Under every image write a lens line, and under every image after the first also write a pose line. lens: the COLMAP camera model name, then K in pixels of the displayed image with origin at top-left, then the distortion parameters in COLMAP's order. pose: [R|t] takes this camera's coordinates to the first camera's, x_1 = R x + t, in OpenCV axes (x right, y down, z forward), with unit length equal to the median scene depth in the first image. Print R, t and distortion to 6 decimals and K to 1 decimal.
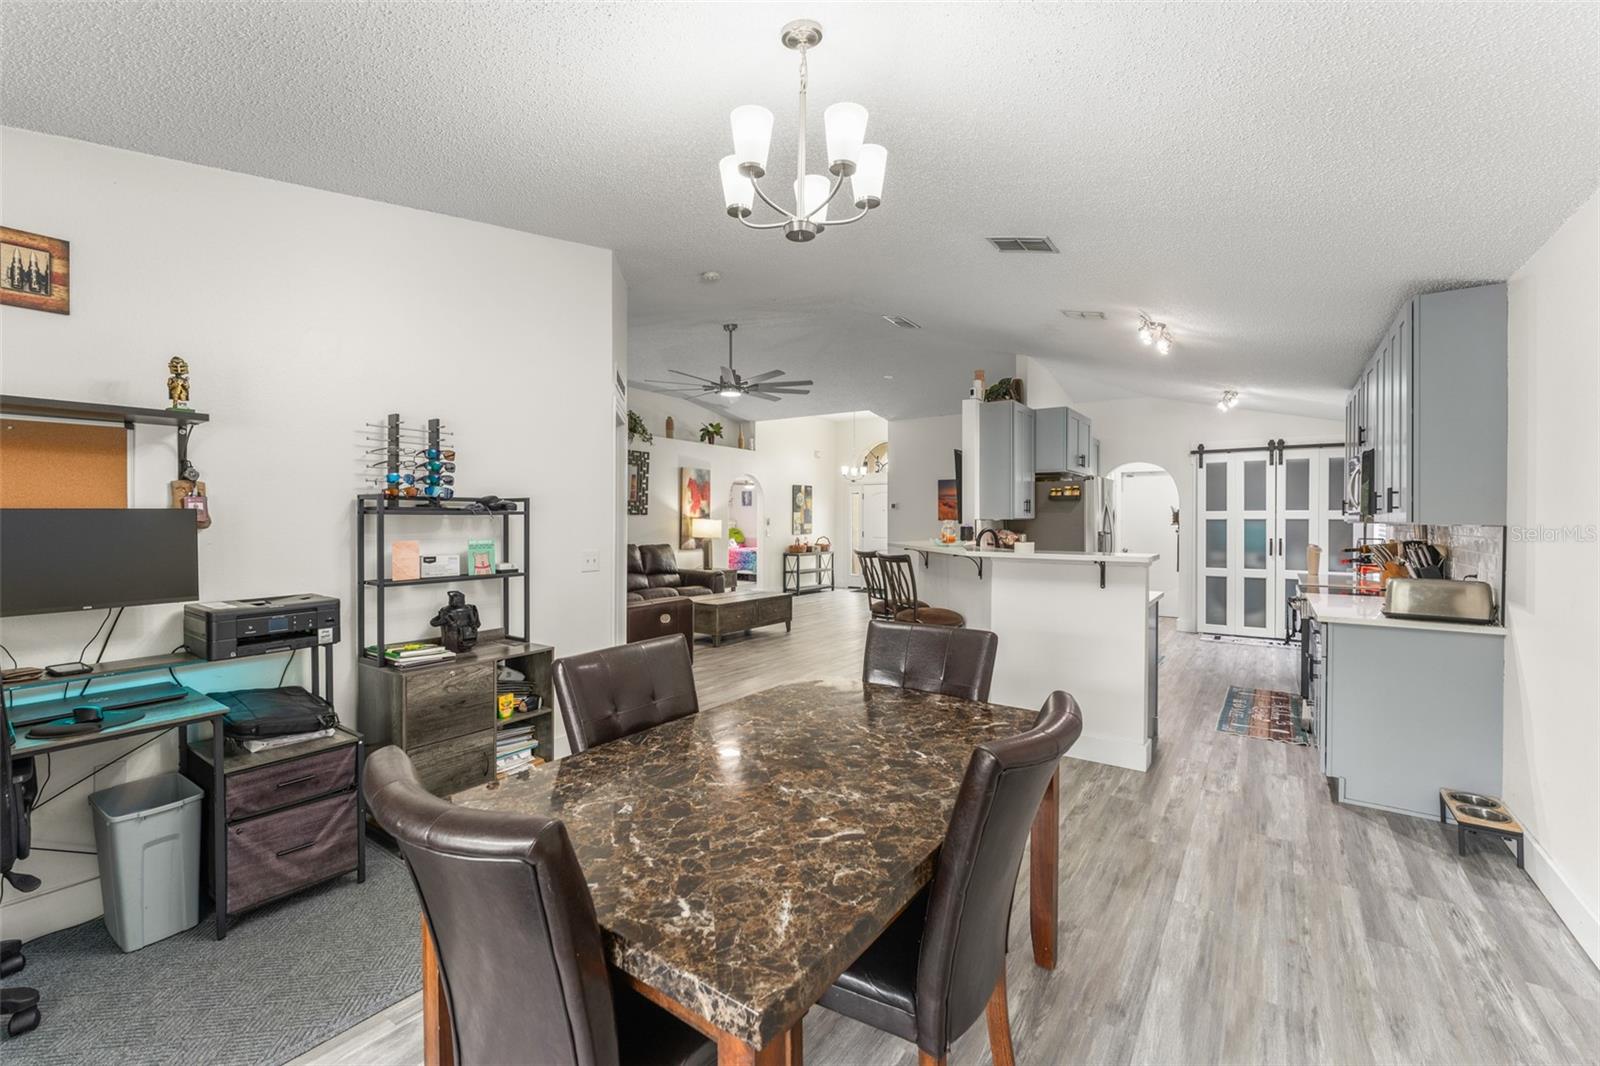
lens RADIAL K [[660.7, 0, 797.1], [0, 660.7, 522.6], [0, 0, 1]] dist [-0.001152, -0.000169]
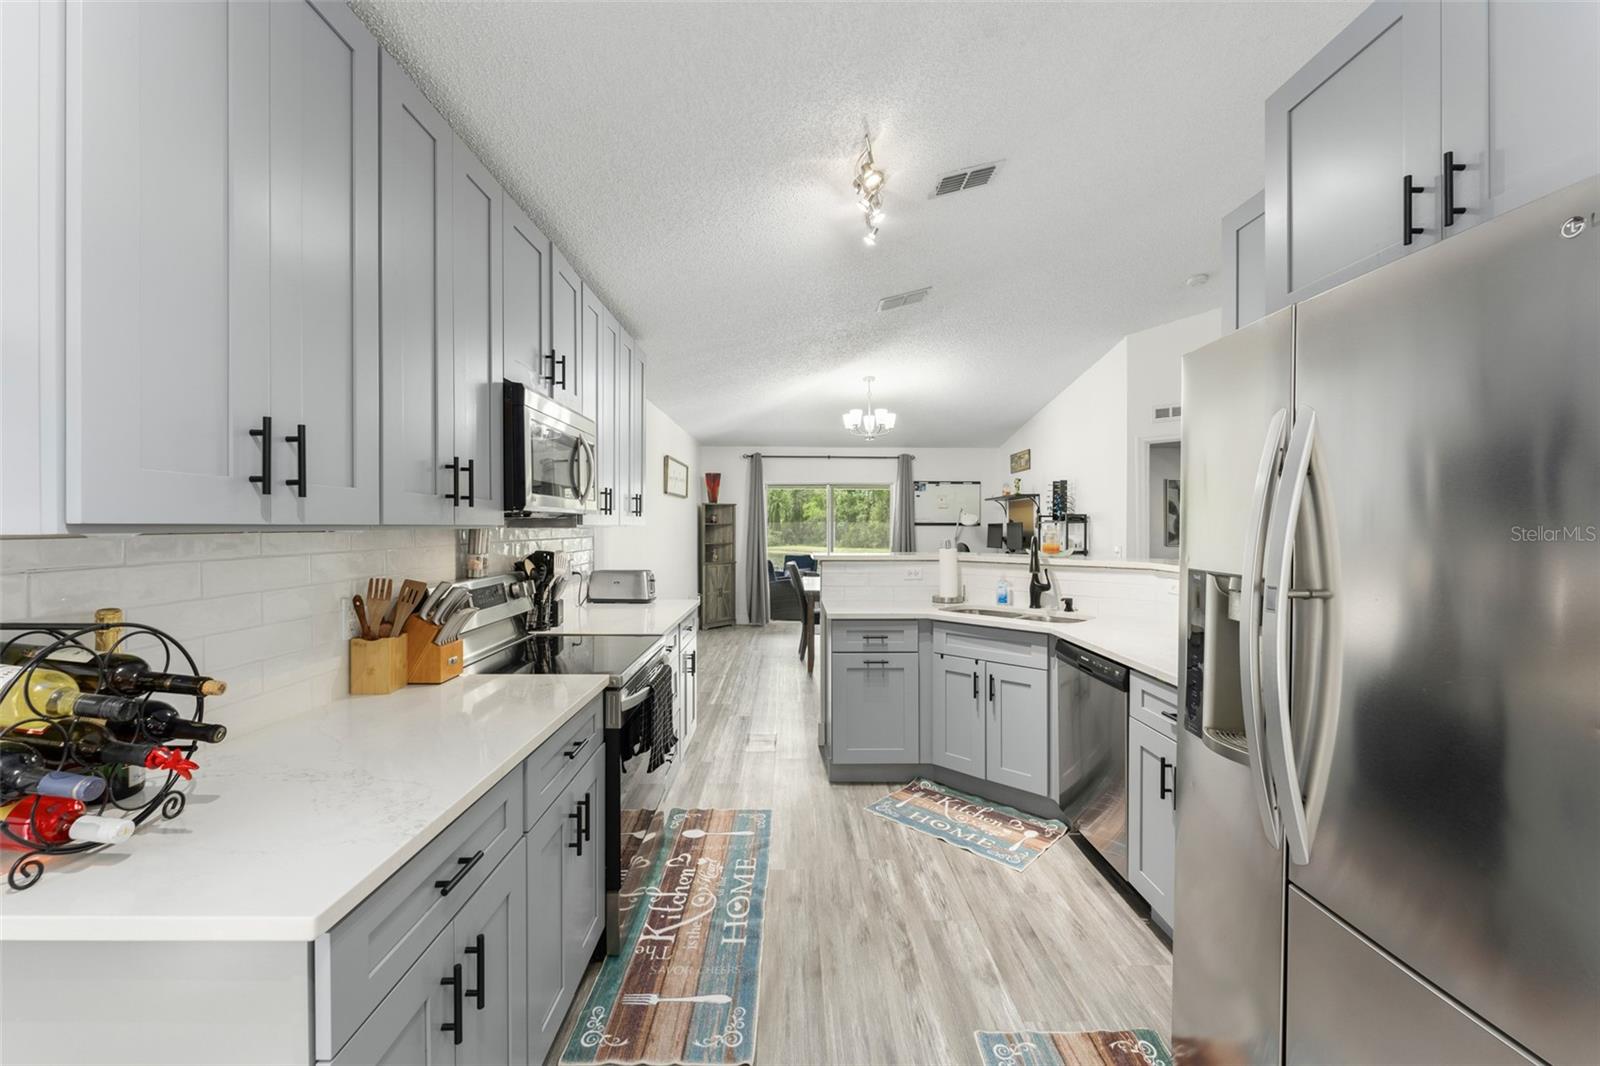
lens RADIAL K [[656.5, 0, 798.1], [0, 656.5, 533.0], [0, 0, 1]] dist [-0.006688, -0.000105]
pose [[-0.805904, 0.002075, -0.592043, 0.491814], [-0.007722, 0.999872, 0.014016, -0.001159], [0.591996, 0.015868, -0.805785, 0.755209]]
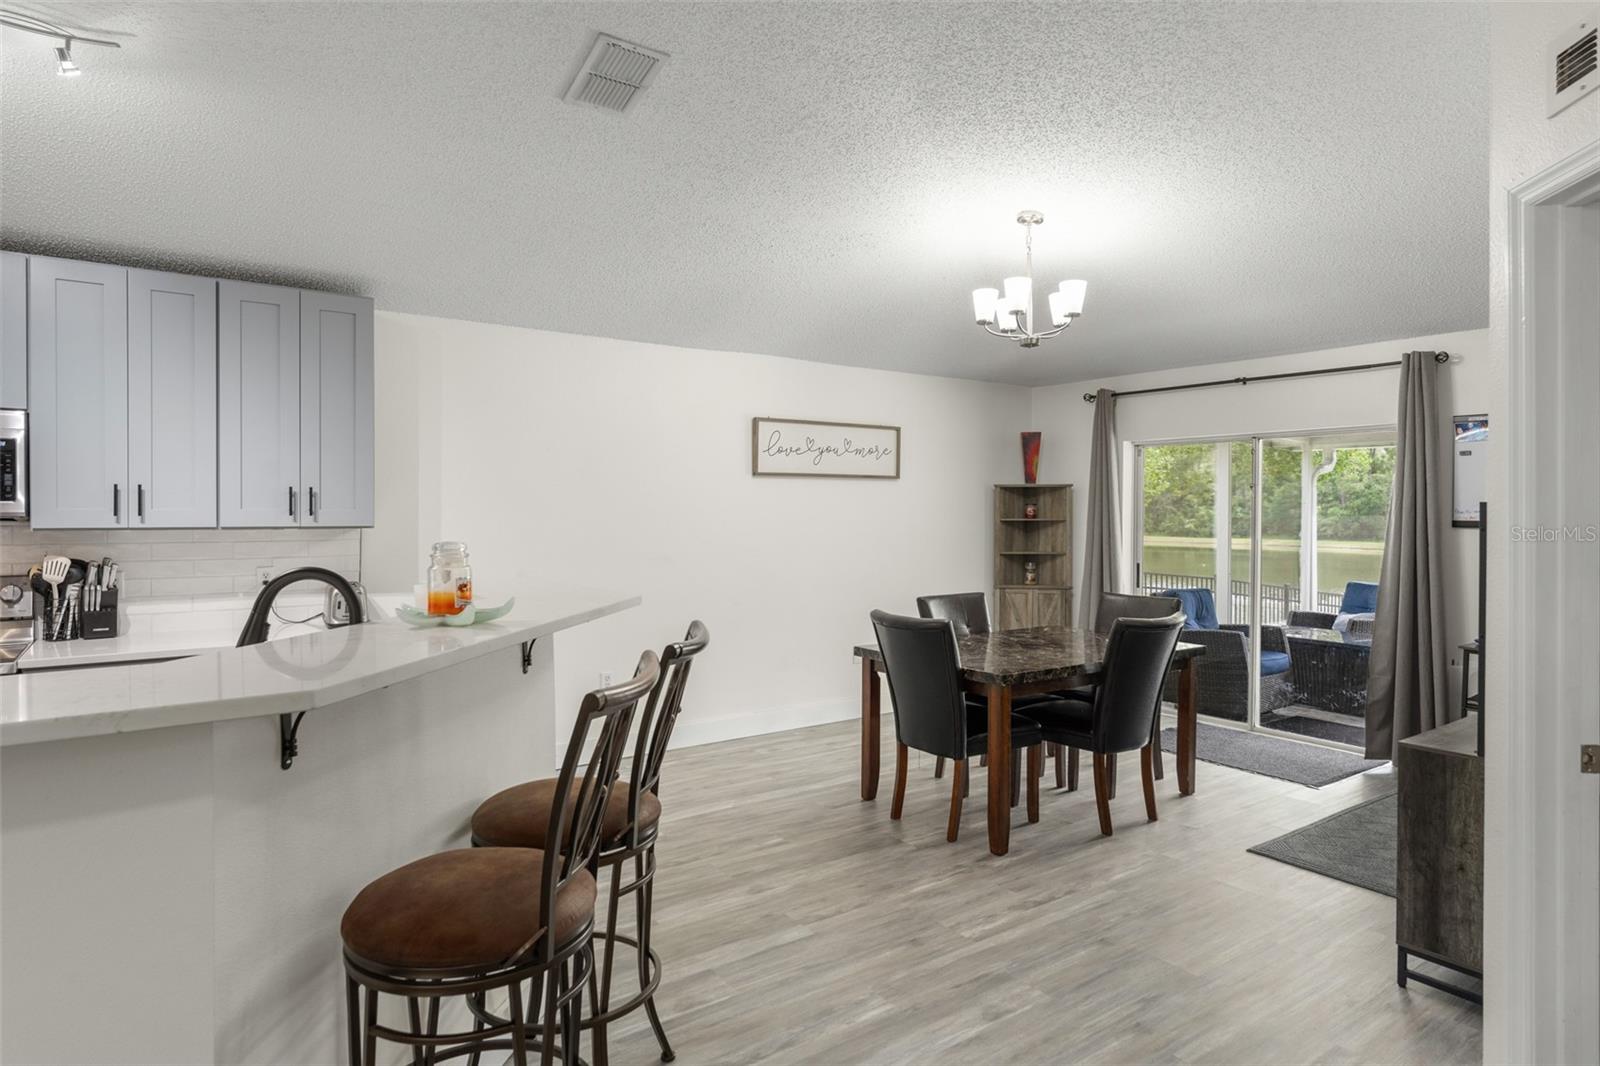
lens RADIAL K [[889.9, 0, 793.2], [0, 889.9, 517.1], [0, 0, 1]] dist [-0.008427, -0.001273]
pose [[-0.944090, -0.009173, 0.329559, -0.035953], [-0.005132, 0.999901, 0.013129, -0.011258], [-0.329647, 0.010704, -0.944044, 0.694685]]
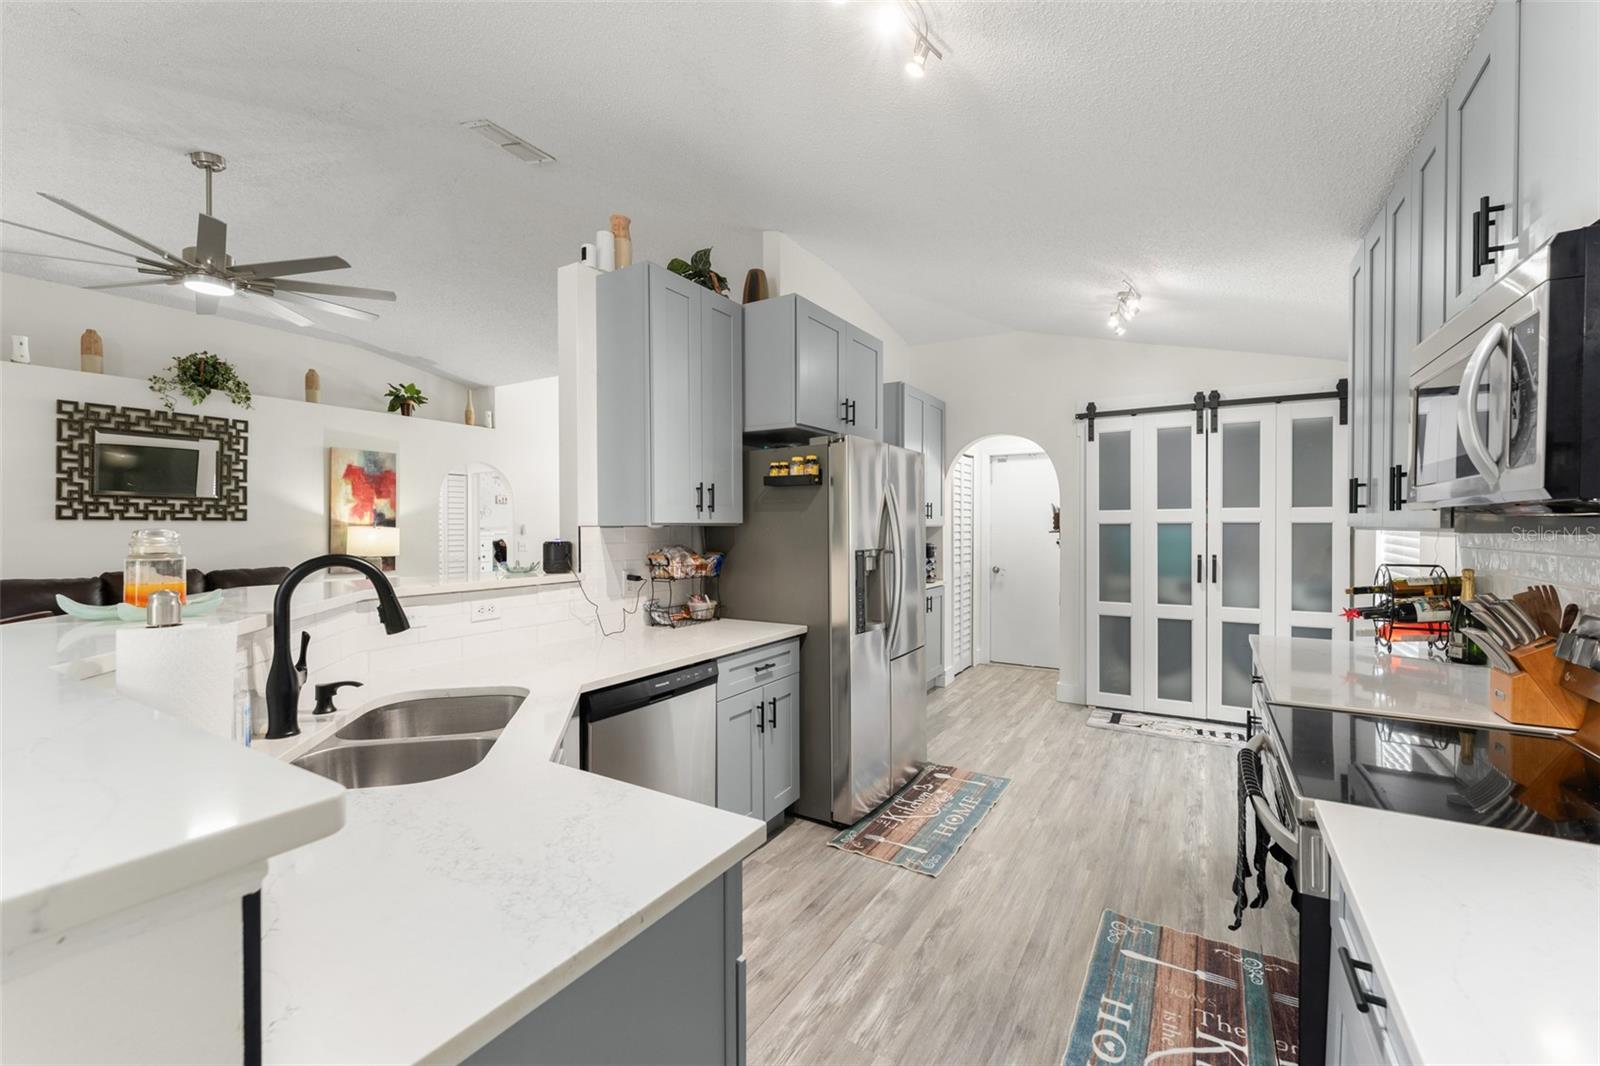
lens RADIAL K [[659.7, 0, 791.6], [0, 659.7, 531.4], [0, 0, 1]] dist [-0.001541, 0.000024]
pose [[0.997875, -0.005337, 0.064945, 0.253902], [0.005091, 0.999979, 0.003952, -0.001298], [-0.064965, -0.003613, 0.997881, 0.349983]]
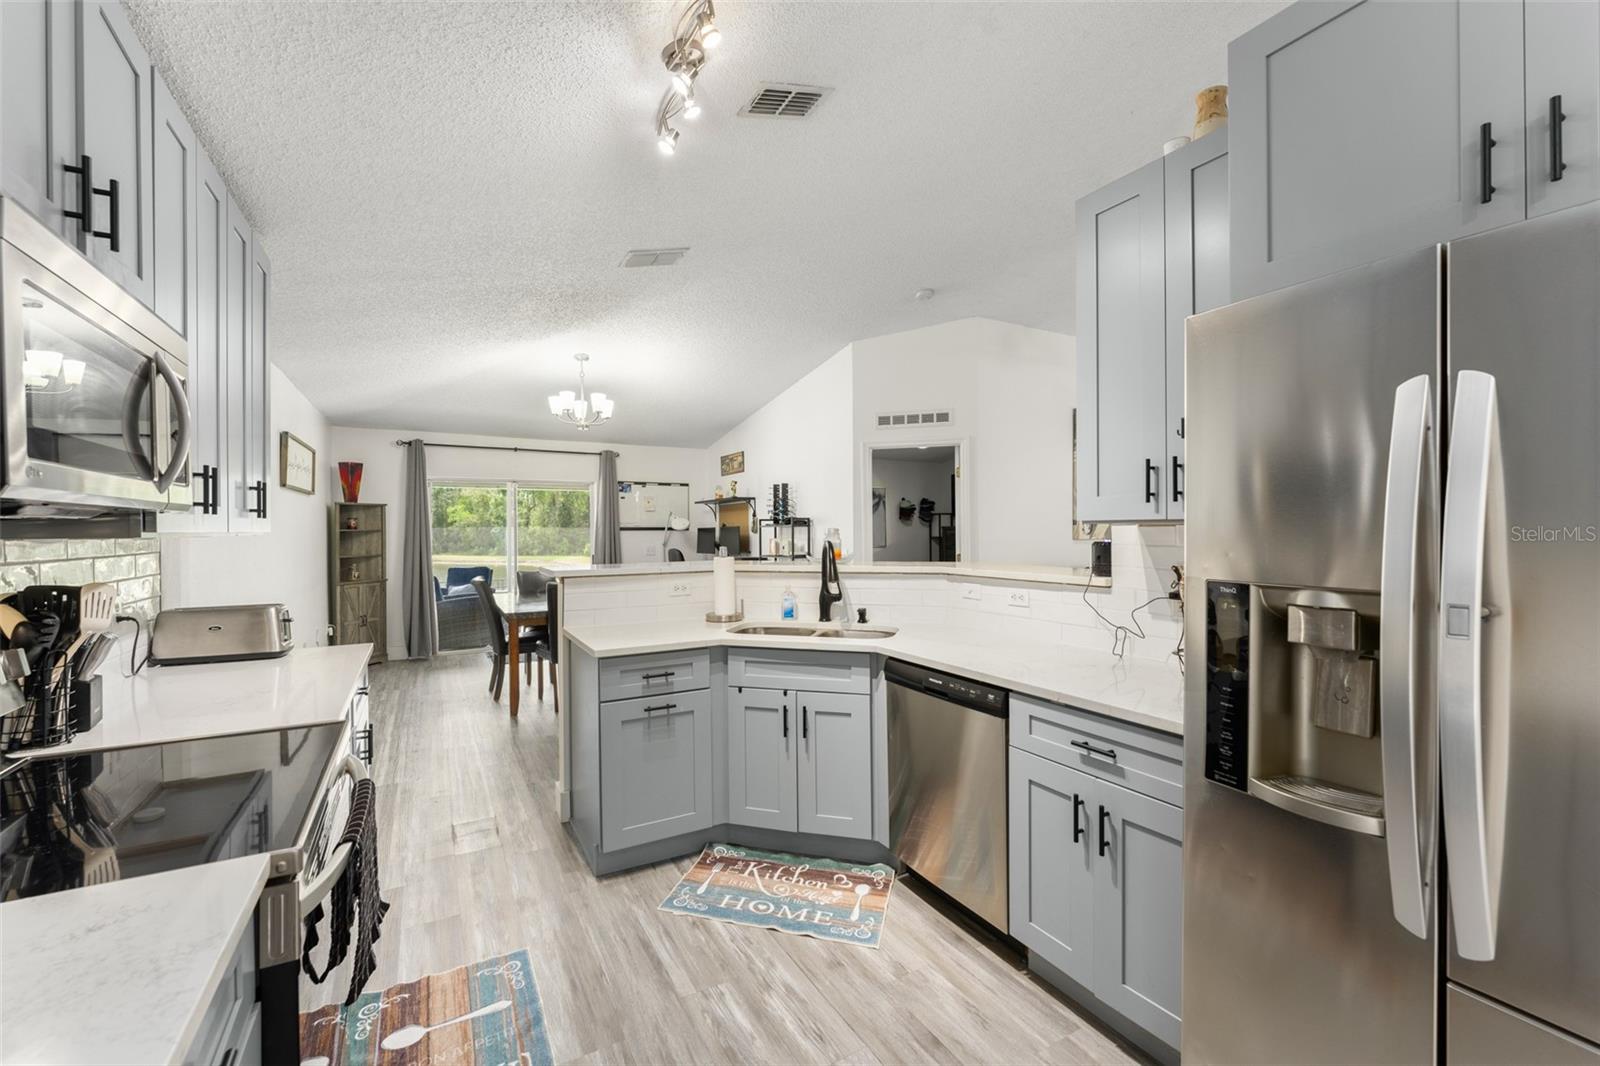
lens RADIAL K [[656.5, 0, 798.1], [0, 656.5, 533.0], [0, 0, 1]] dist [-0.006688, -0.000105]
pose [[-0.421259, 0.003614, -0.906933, 0.469690], [-0.000783, 0.999990, 0.004348, -0.000590], [0.906940, 0.002542, -0.421252, 0.657227]]
